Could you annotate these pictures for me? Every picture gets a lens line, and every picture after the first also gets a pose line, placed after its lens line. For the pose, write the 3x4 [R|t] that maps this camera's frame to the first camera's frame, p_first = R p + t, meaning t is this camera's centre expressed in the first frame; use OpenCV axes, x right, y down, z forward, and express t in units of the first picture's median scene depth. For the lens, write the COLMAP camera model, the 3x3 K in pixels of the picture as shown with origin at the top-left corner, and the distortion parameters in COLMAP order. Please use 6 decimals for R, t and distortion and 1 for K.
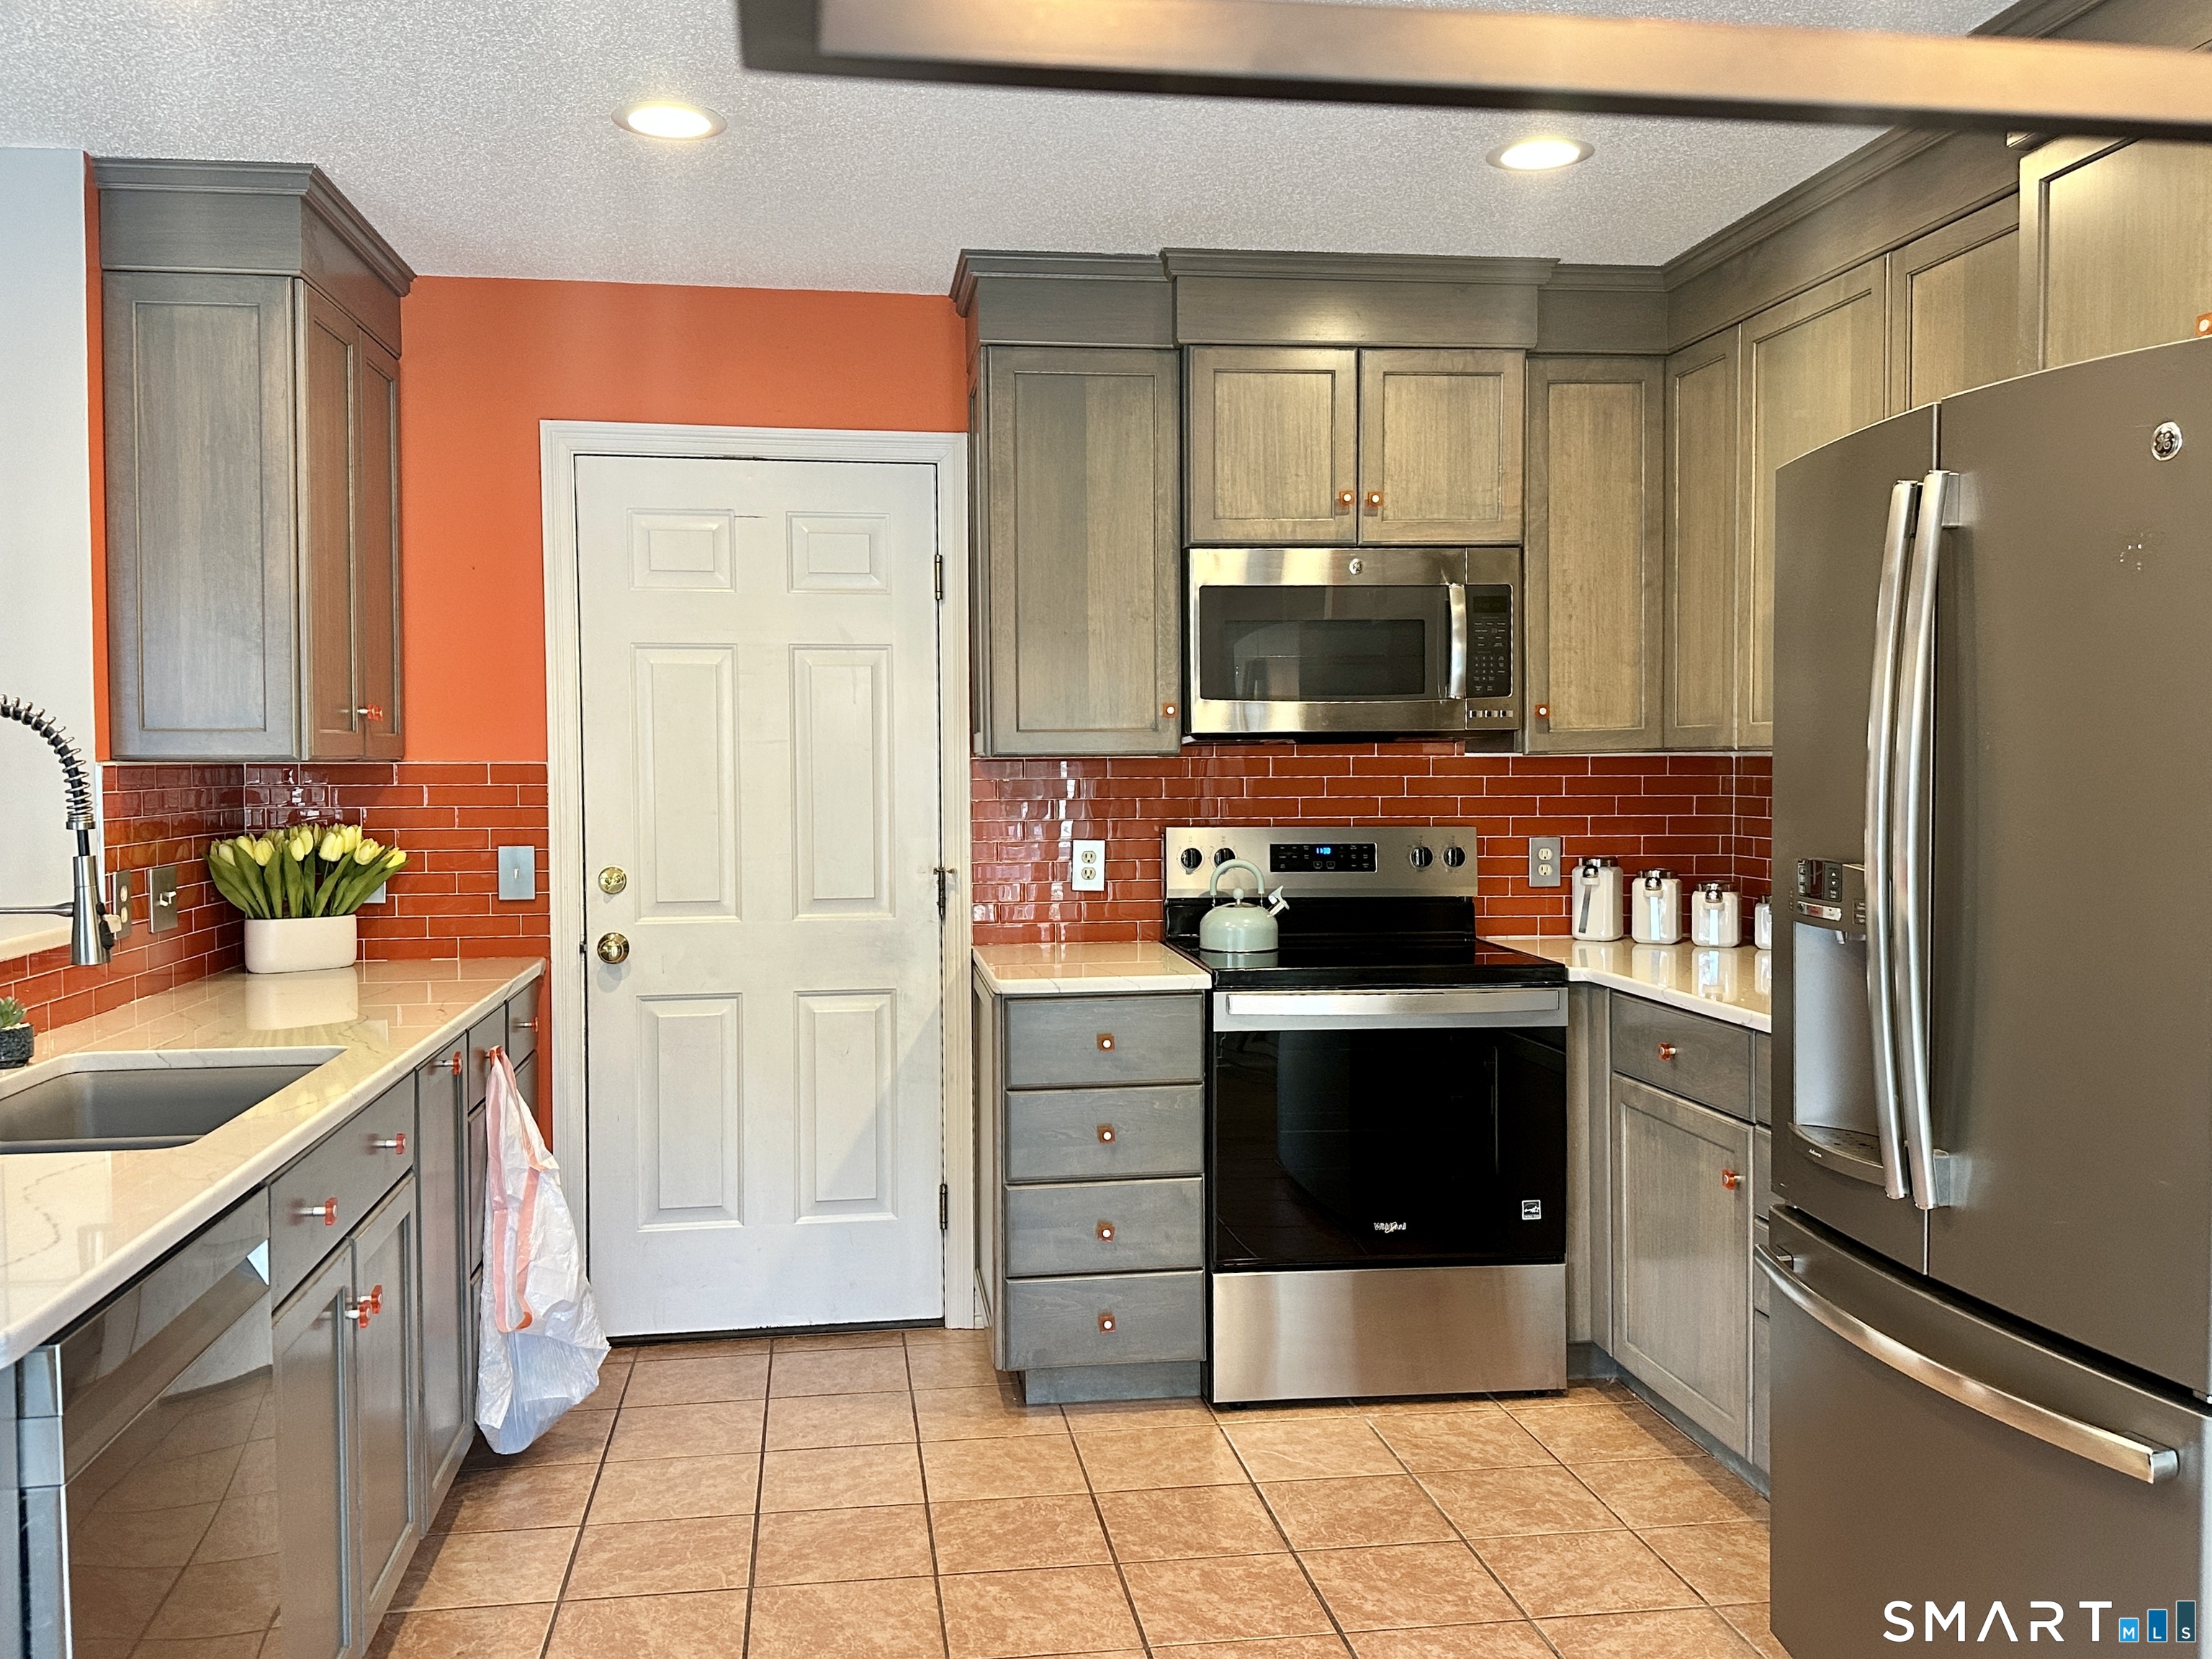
lens RADIAL K [[1851.8, 0, 1097.1], [0, 1851.8, 821.8], [0, 0, 1]] dist [0.193279, -0.398899]
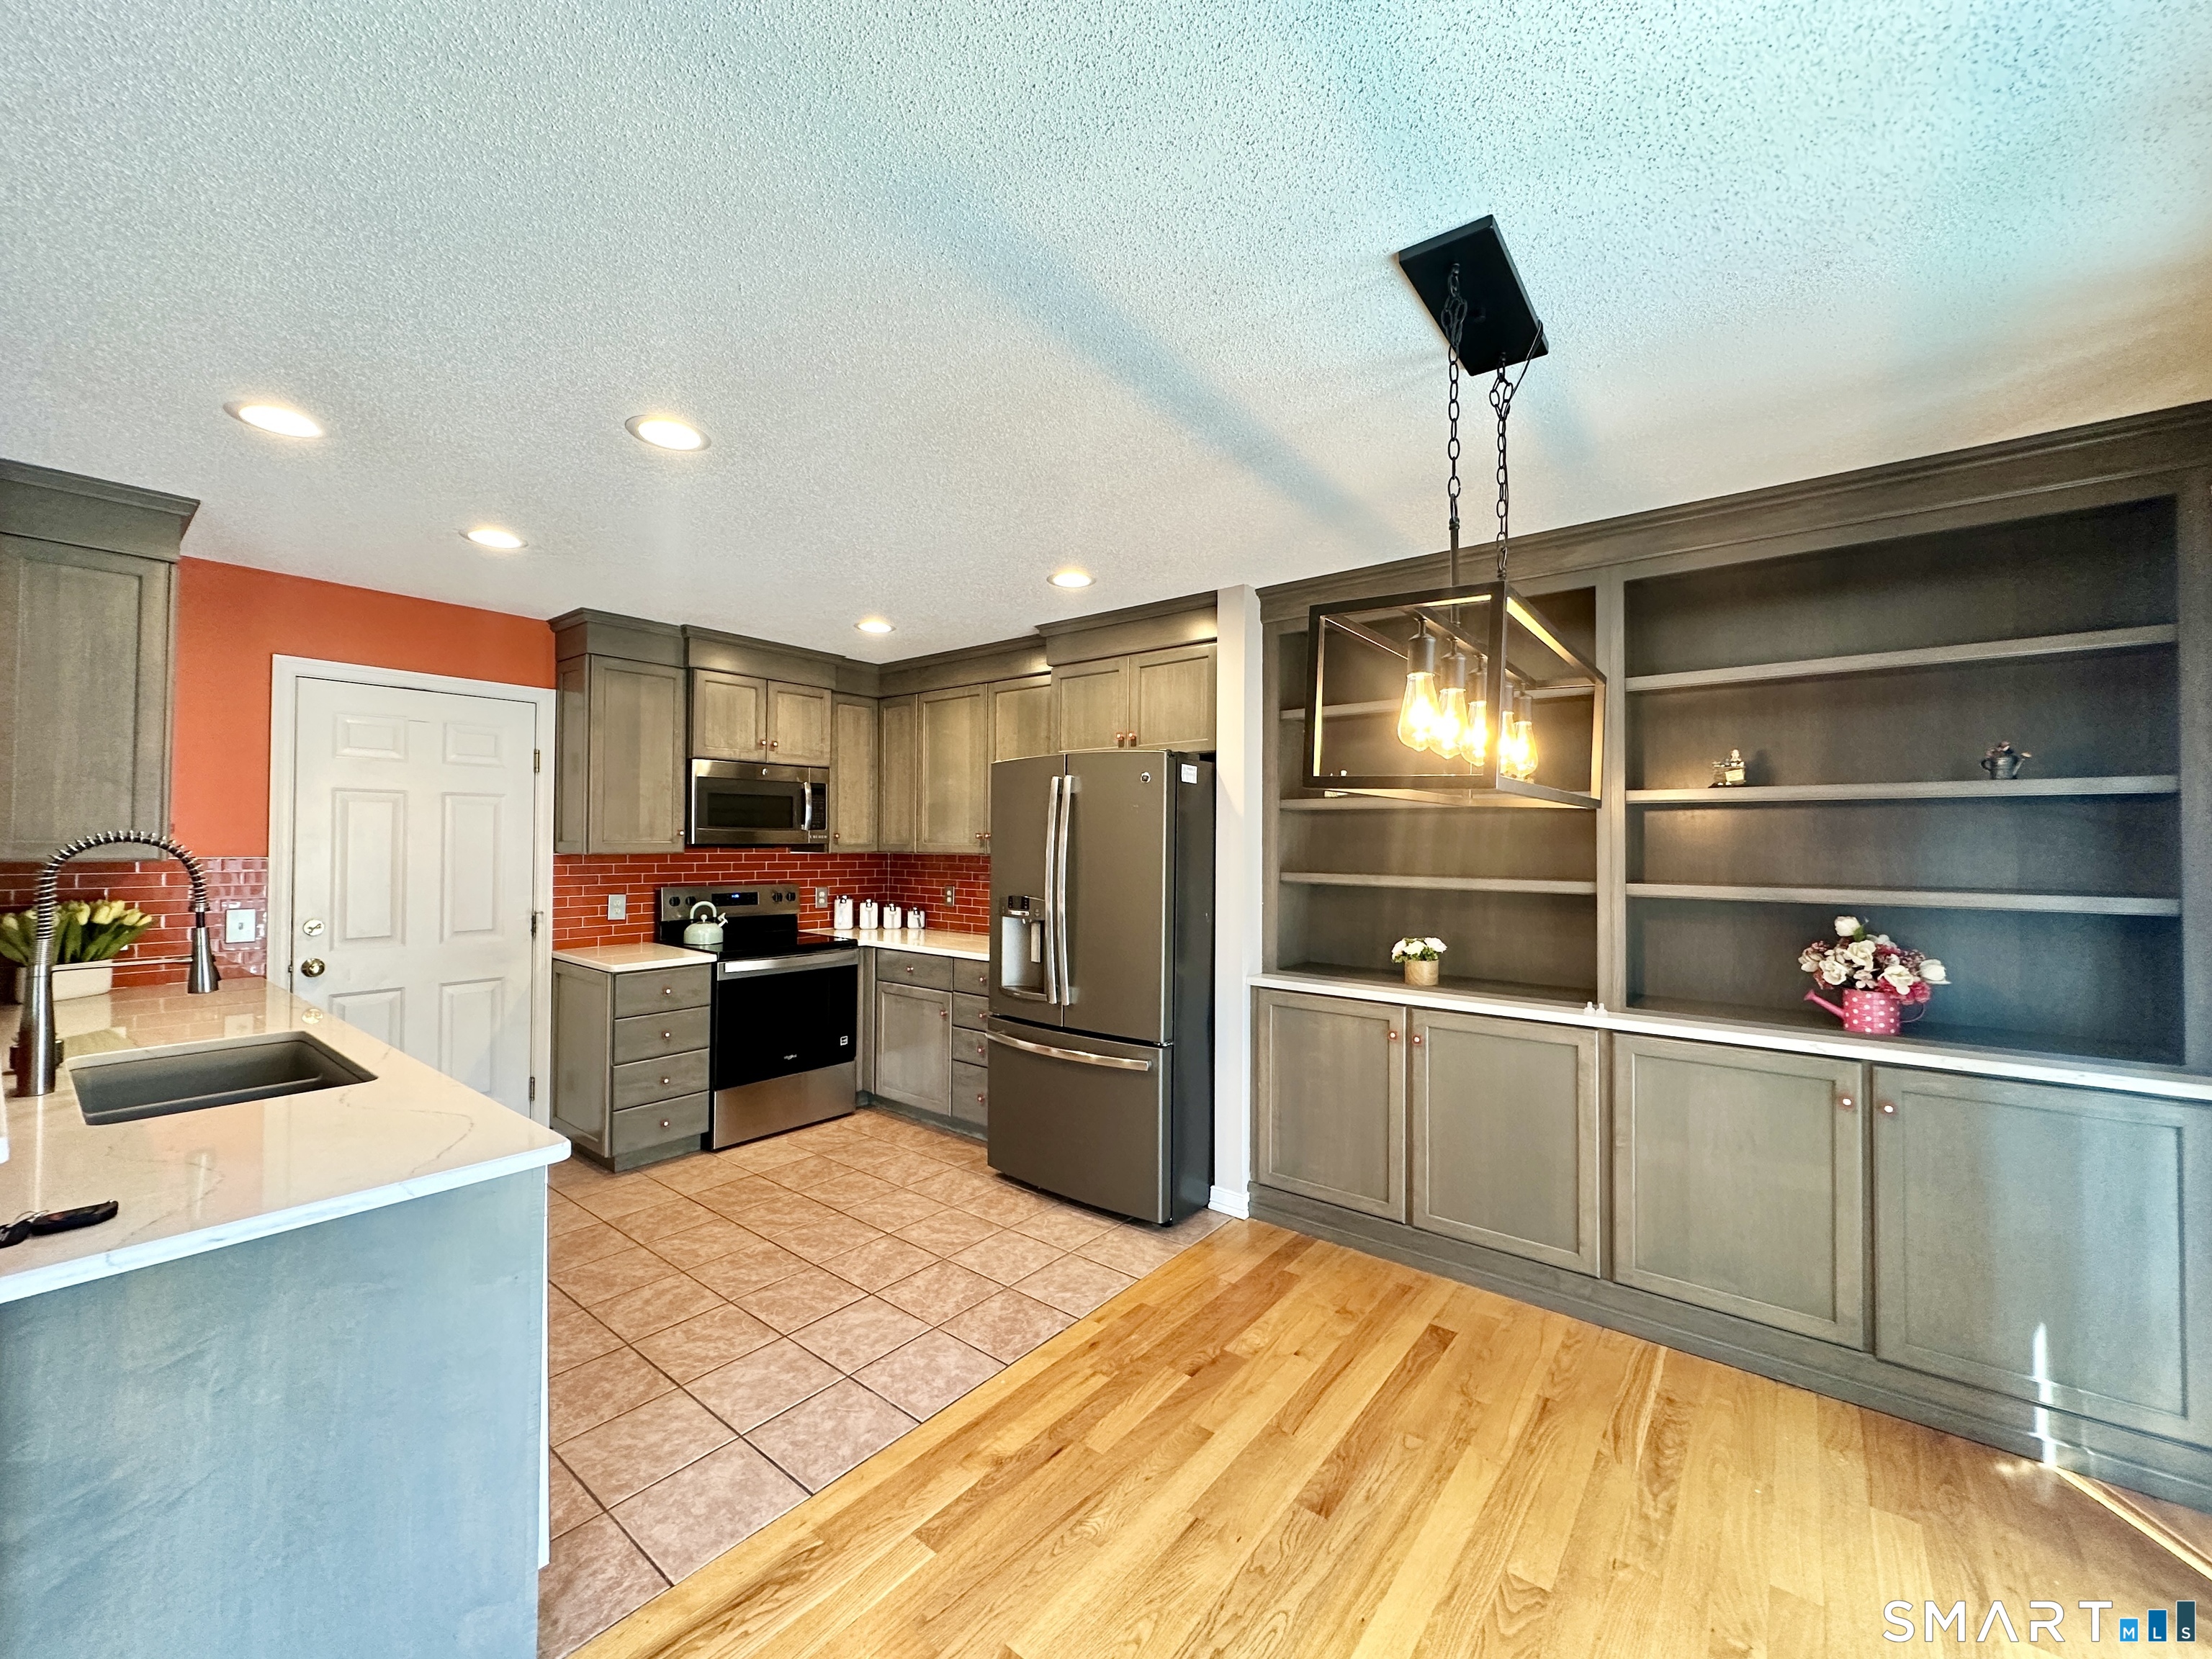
lens RADIAL K [[878.0, 0, 1106.0], [0, 878.0, 829.5], [0, 0, 1]] dist [-0.001546, -0.000064]
pose [[0.726676, 0.019108, 0.686714, -0.300974], [0.012367, 0.999087, -0.040887, -0.016765], [-0.686869, 0.038204, 0.725777, -0.072405]]
